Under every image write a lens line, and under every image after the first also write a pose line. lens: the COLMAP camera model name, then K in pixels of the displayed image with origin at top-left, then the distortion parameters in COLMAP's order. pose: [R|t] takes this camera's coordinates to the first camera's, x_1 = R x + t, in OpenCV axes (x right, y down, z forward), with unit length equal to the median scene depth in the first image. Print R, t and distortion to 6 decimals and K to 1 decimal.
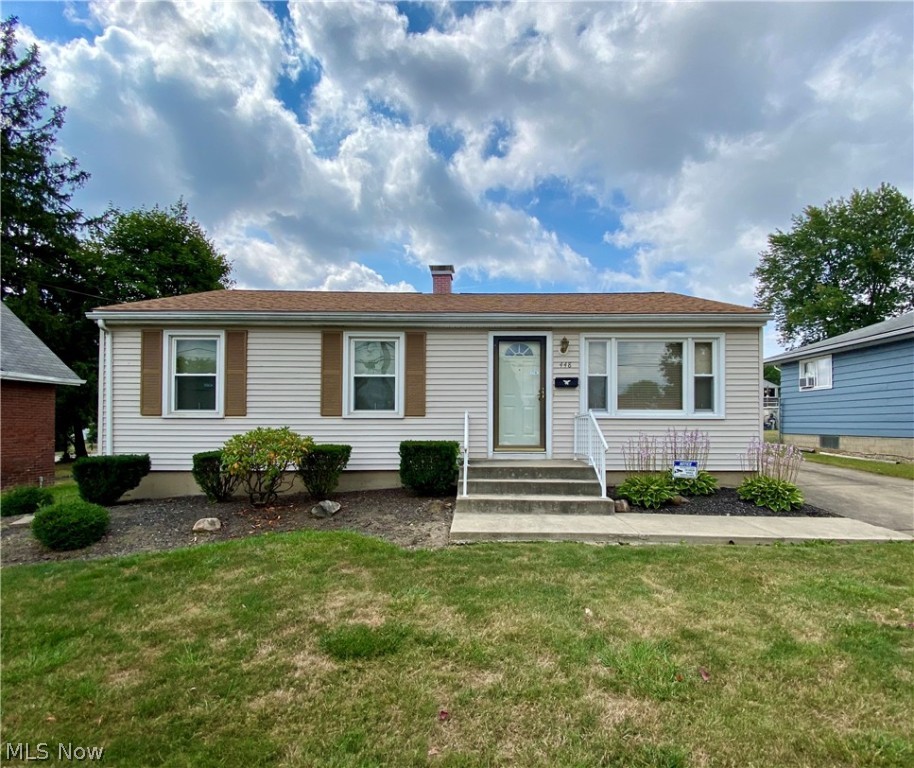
lens RADIAL K [[447.9, 0, 458.4], [0, 447.9, 413.3], [0, 0, 1]] dist [0.028733, -0.022336]
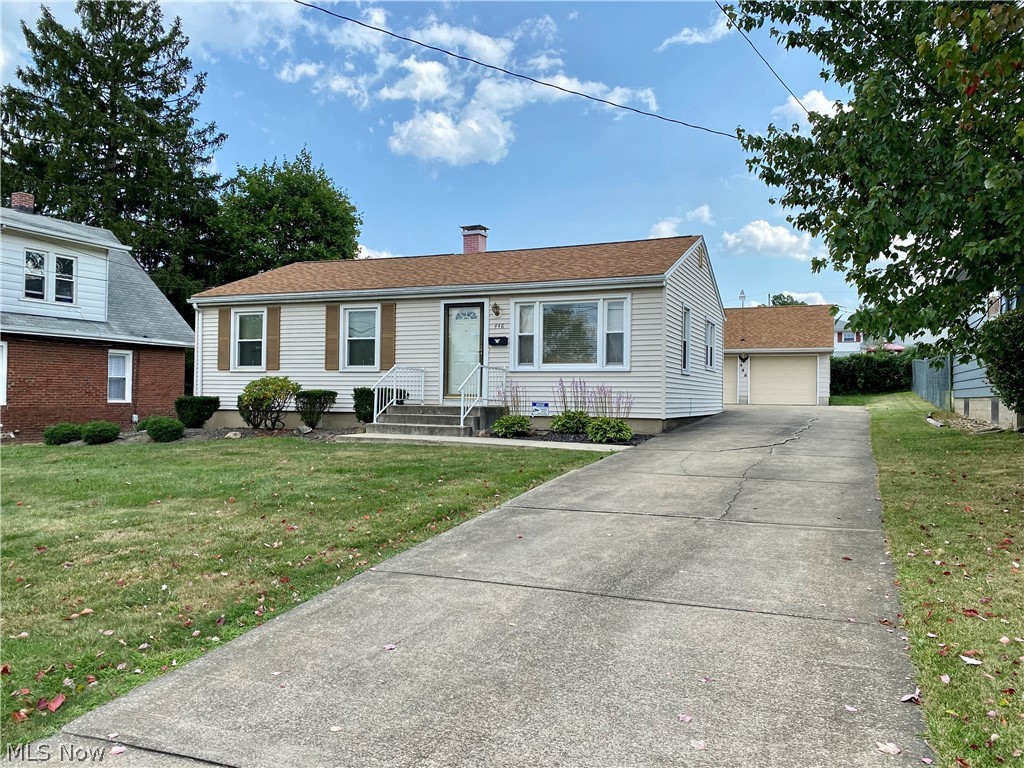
lens RADIAL K [[781.6, 0, 512.0], [0, 781.6, 384.0], [0, 0, 1]] dist [-0.001904, -0.001002]
pose [[0.924401, 0.002846, -0.381413, 1.051286], [-0.002197, 0.999995, 0.002139, 0.039863], [0.381417, -0.001139, 0.924402, -0.880486]]
